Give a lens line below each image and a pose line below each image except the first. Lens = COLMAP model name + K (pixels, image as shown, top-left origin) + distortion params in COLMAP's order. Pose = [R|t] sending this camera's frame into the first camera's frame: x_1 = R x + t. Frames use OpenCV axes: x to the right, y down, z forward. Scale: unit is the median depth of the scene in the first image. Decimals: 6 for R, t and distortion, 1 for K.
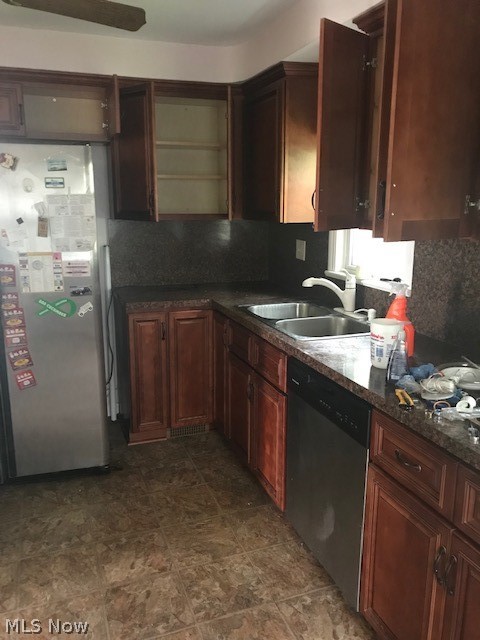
lens RADIAL K [[534.5, 0, 241.8], [0, 534.5, 318.5], [0, 0, 1]] dist [0.045664, -0.046097]
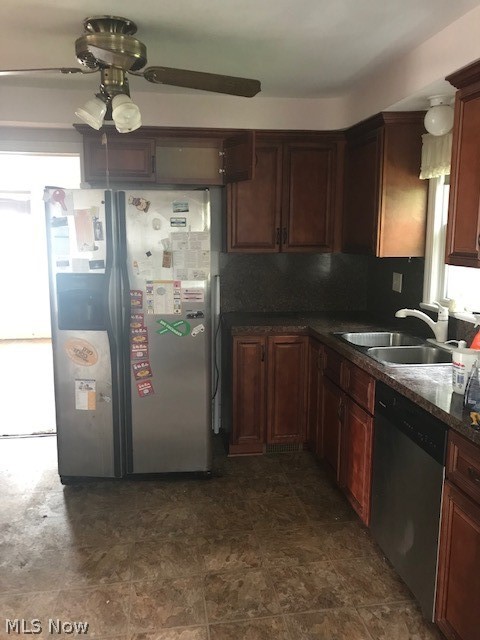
lens RADIAL K [[534.5, 0, 238.2], [0, 534.5, 322.2], [0, 0, 1]] dist [0.045664, -0.046097]
pose [[0.979760, 0.035754, -0.196958, 0.020000], [-0.044951, 0.998088, -0.042424, 0.010480], [0.195065, 0.050419, 0.979494, -0.111360]]
